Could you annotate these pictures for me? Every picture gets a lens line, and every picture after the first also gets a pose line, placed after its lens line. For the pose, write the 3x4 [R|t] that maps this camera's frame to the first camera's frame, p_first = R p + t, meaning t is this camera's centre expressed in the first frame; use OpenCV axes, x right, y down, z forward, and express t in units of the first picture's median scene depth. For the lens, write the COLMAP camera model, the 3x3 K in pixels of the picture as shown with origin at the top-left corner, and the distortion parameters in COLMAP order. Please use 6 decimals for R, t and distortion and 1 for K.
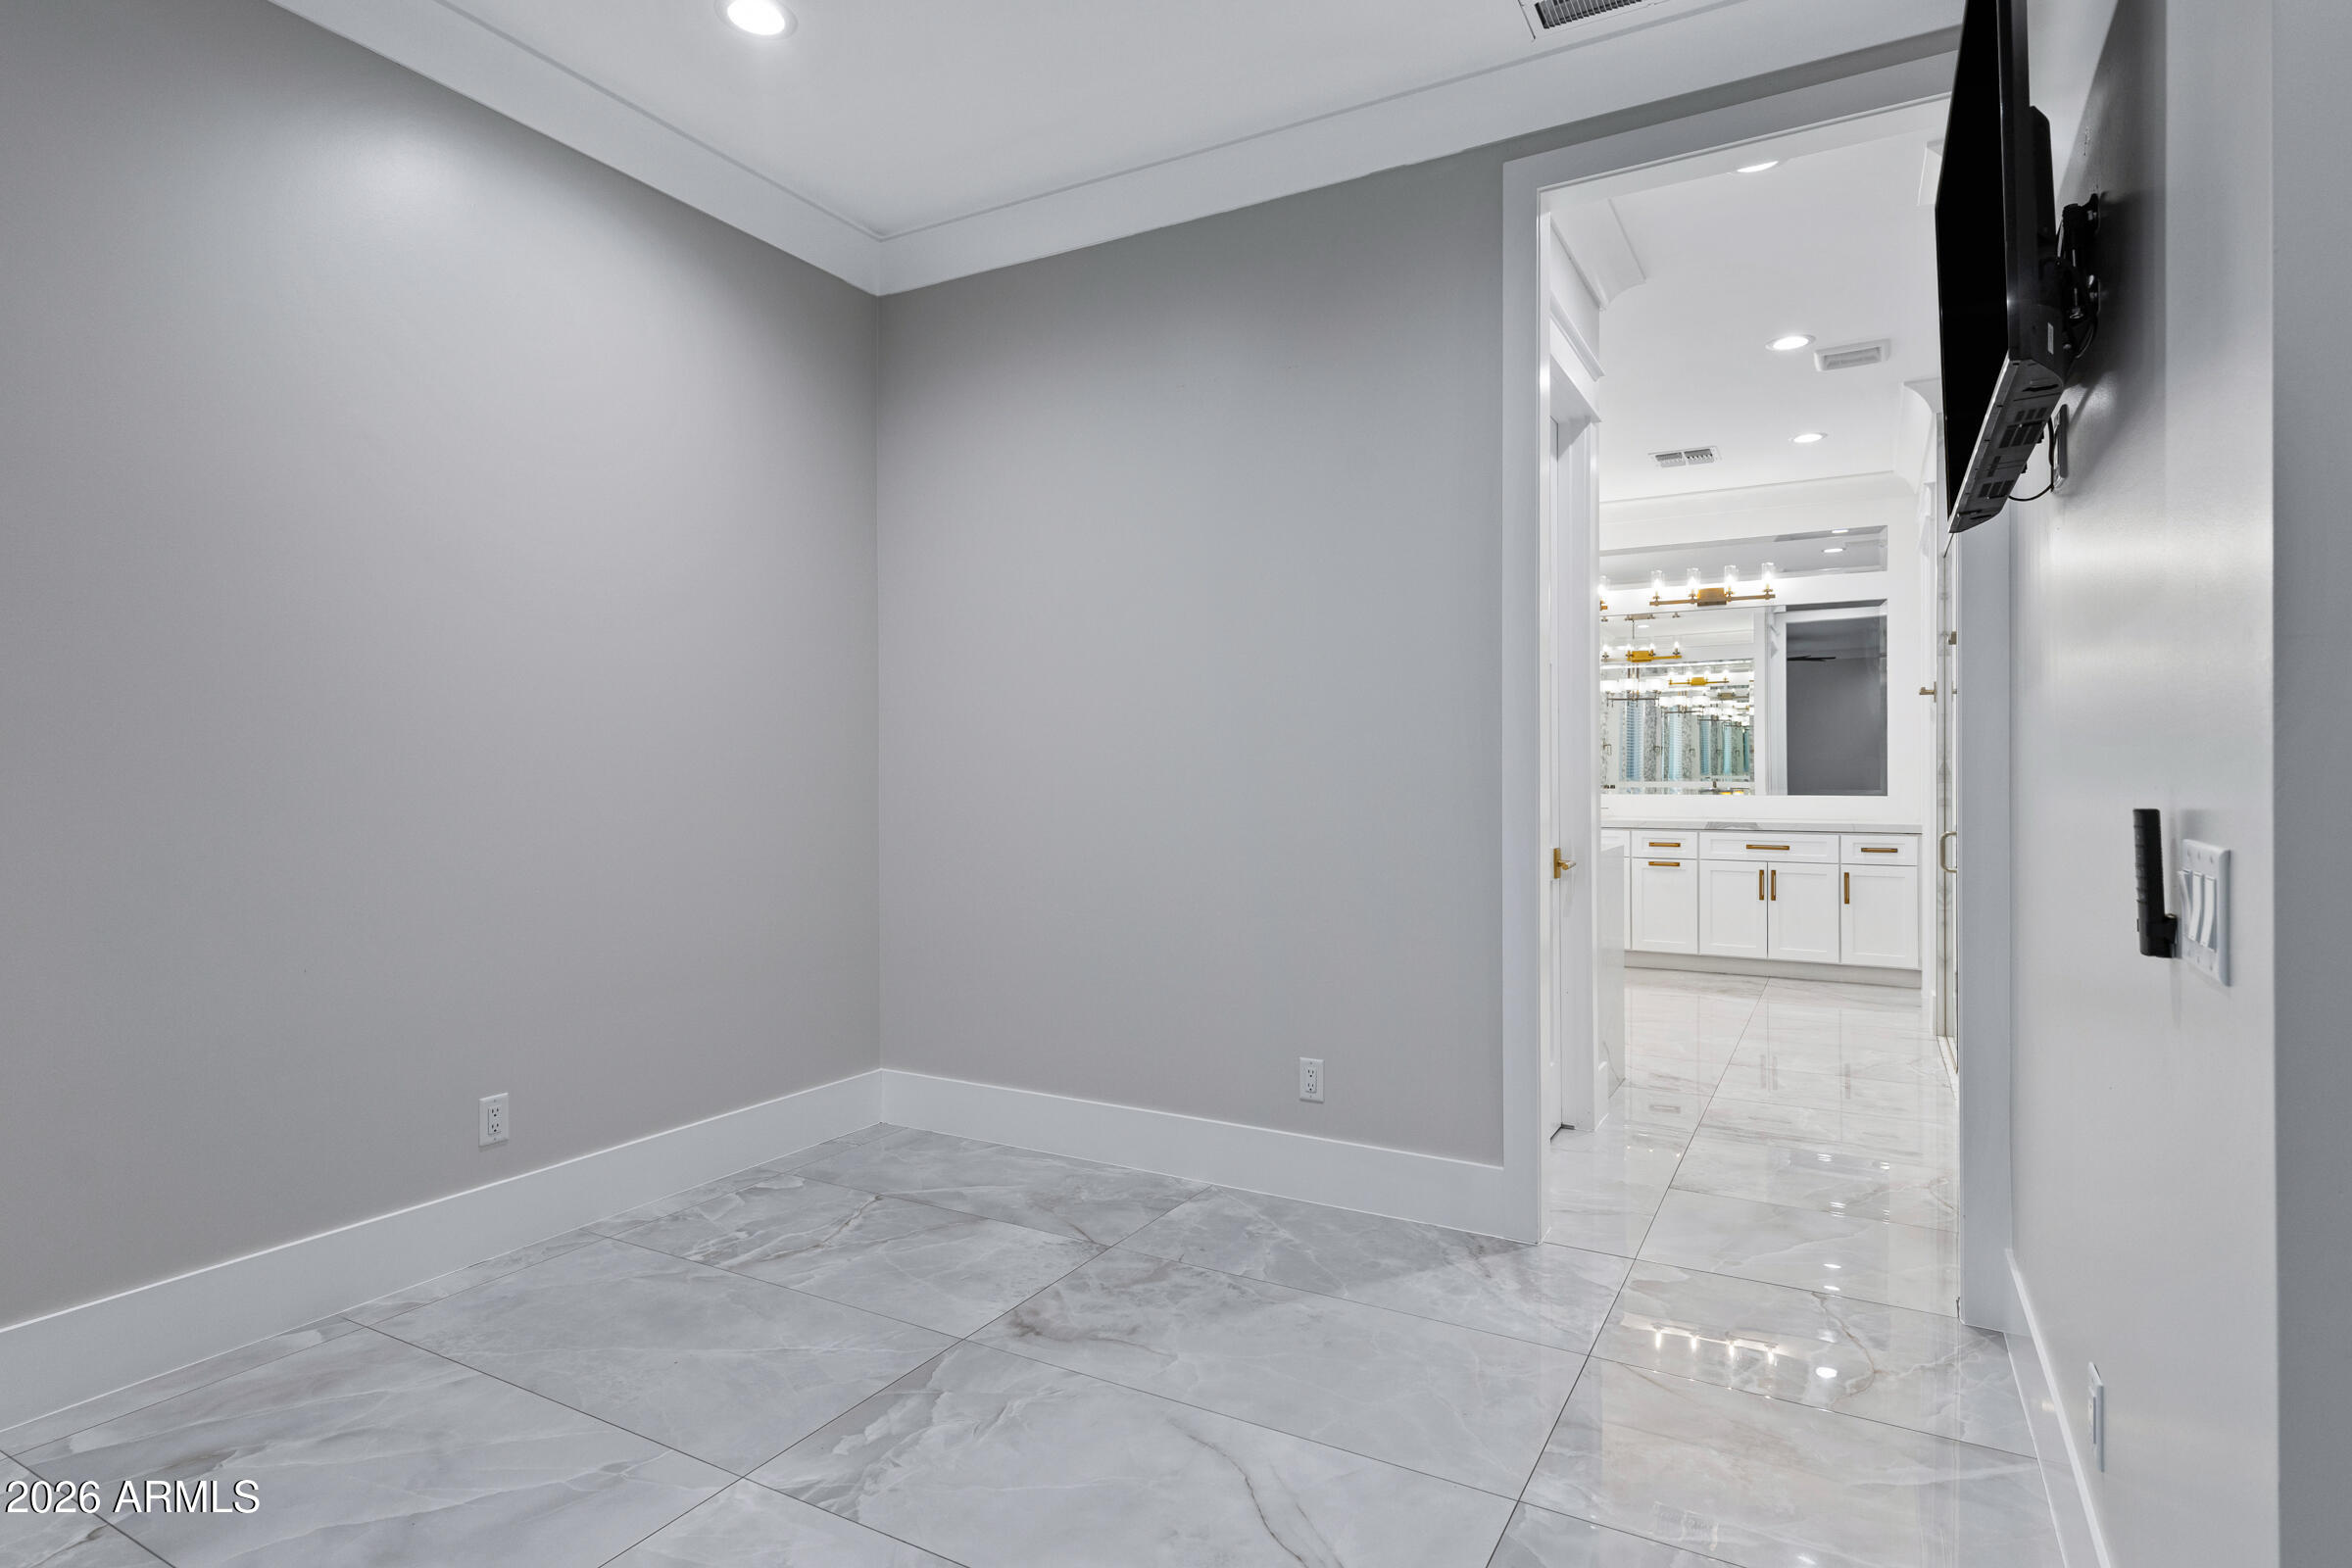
lens RADIAL K [[1167.6, 0, 1174.7], [0, 1167.6, 784.4], [0, 0, 1]] dist [-0.006709, -0.000509]
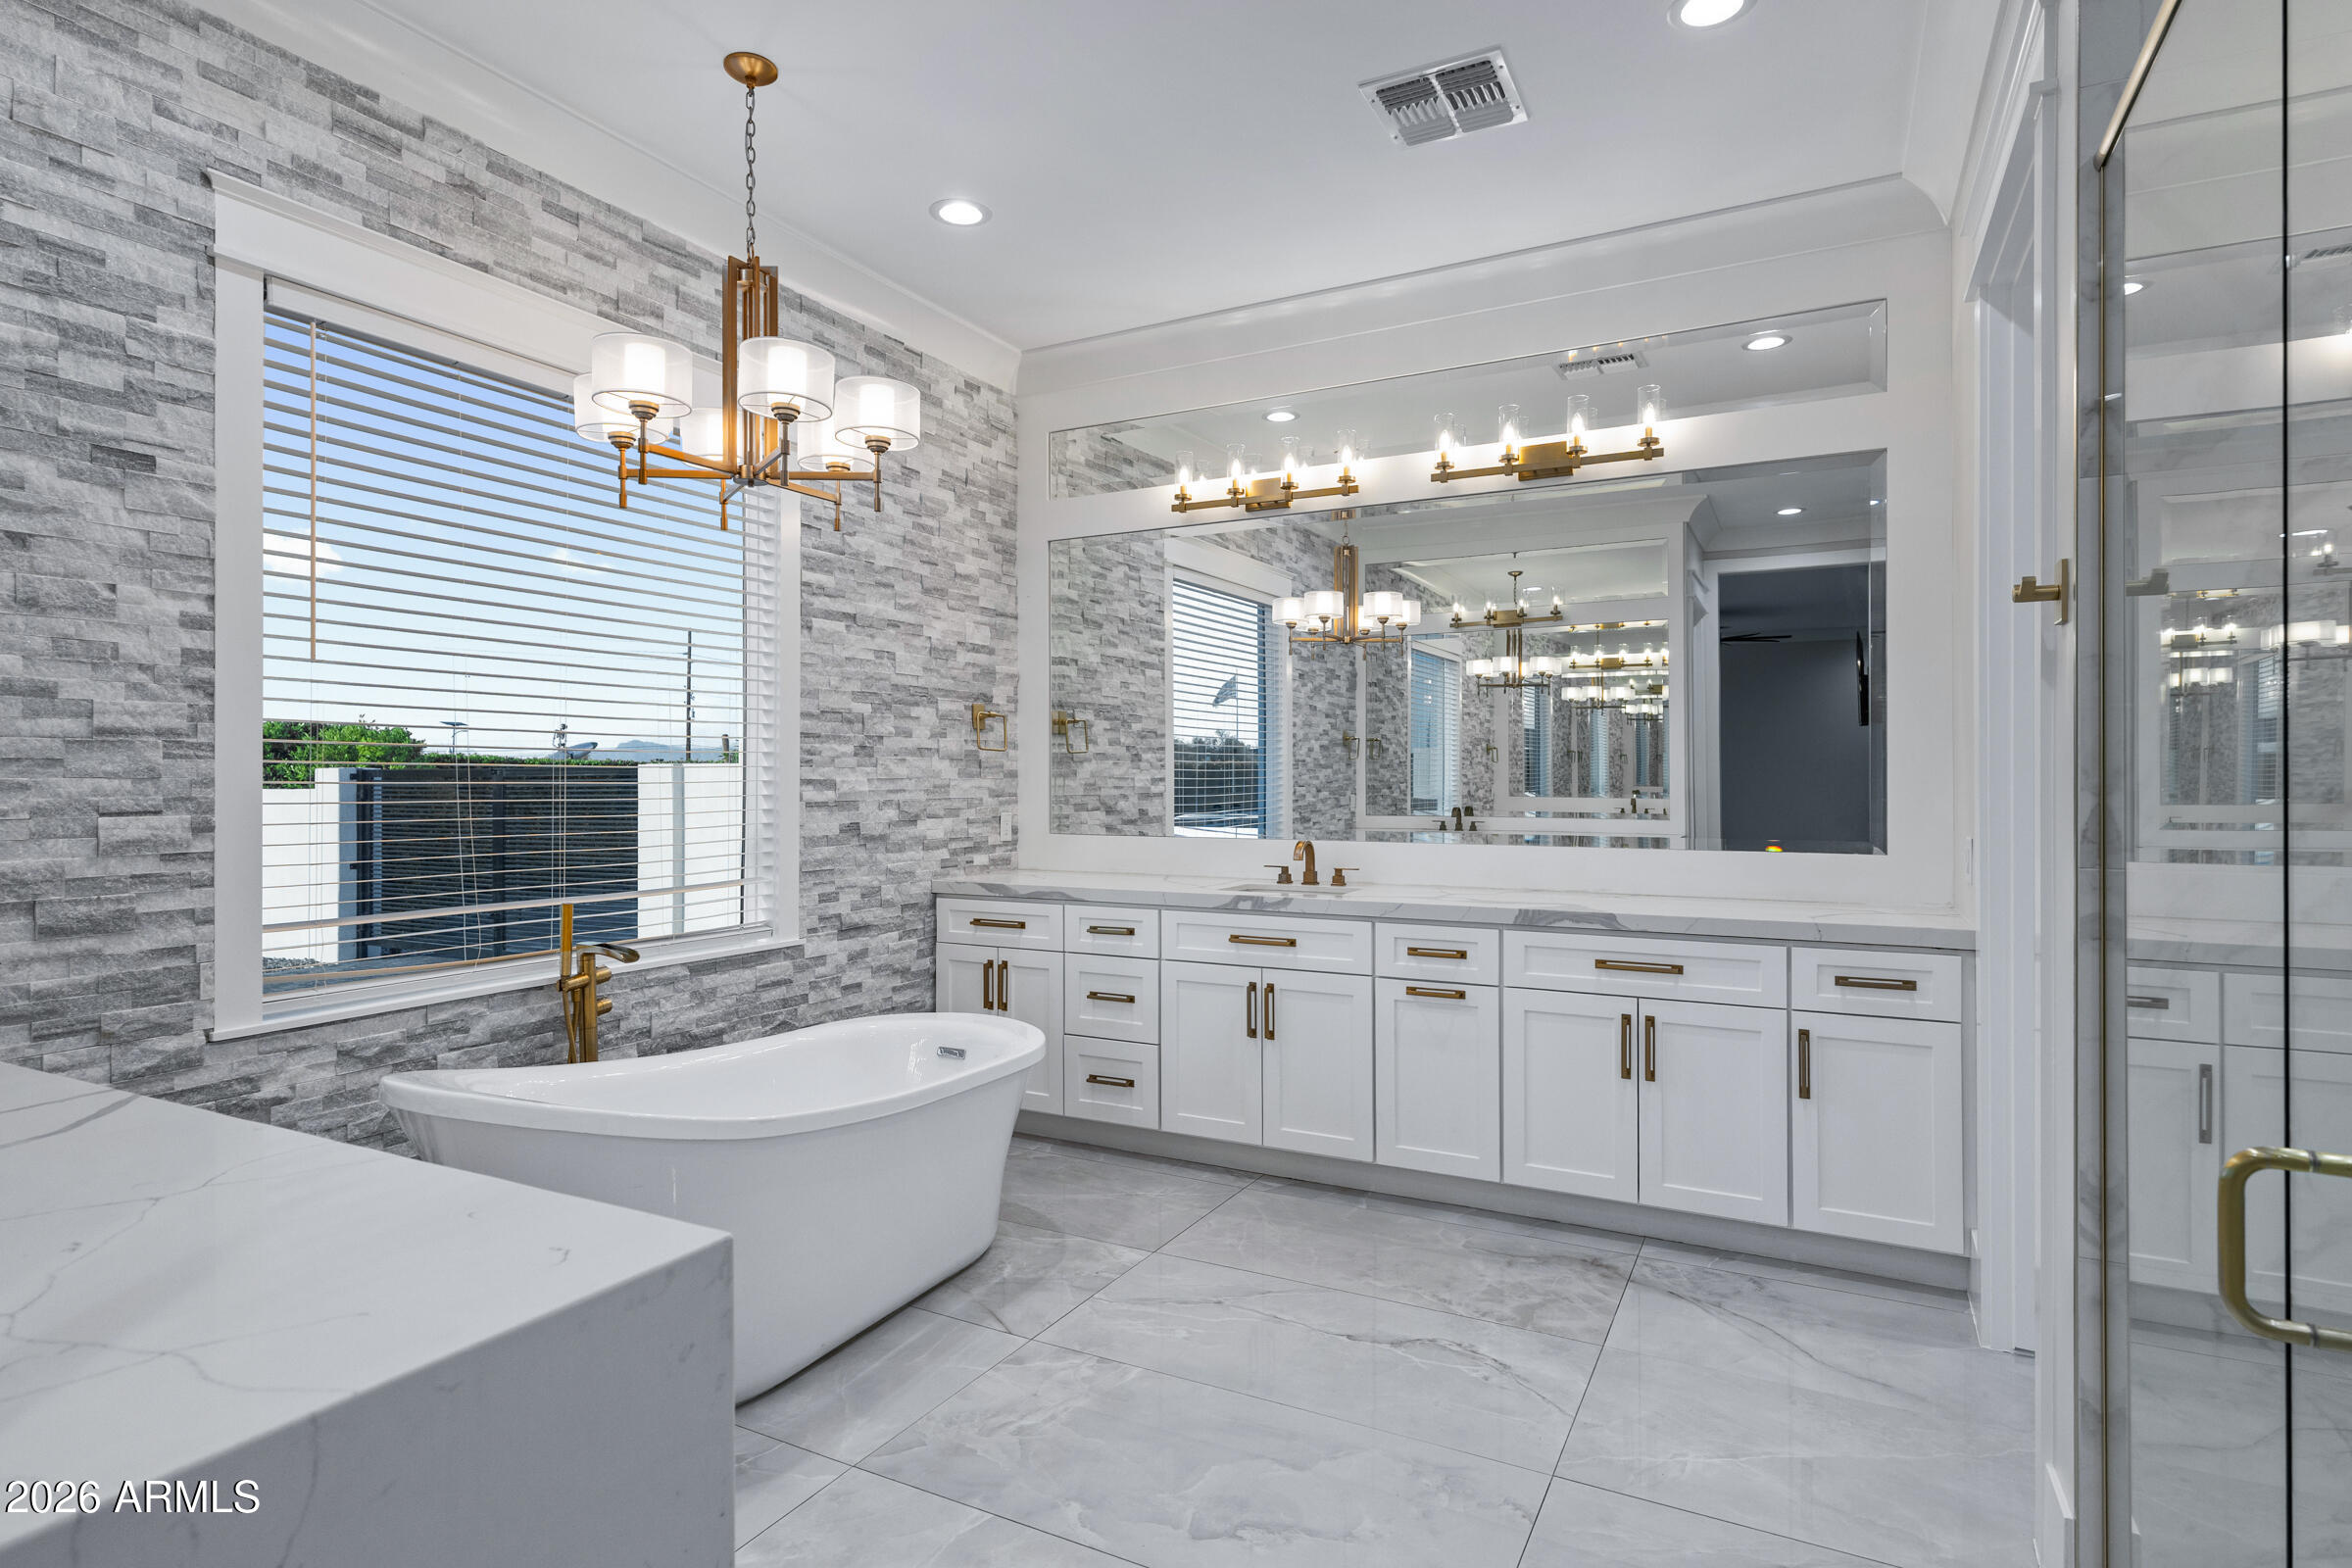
lens RADIAL K [[1167.6, 0, 1175.4], [0, 1167.6, 783.2], [0, 0, 1]] dist [-0.006709, -0.000509]
pose [[0.999606, 0.000580, 0.028071, 0.289993], [-0.000484, 0.999994, -0.003414, -0.017385], [-0.028073, 0.003399, 0.999600, 0.502216]]
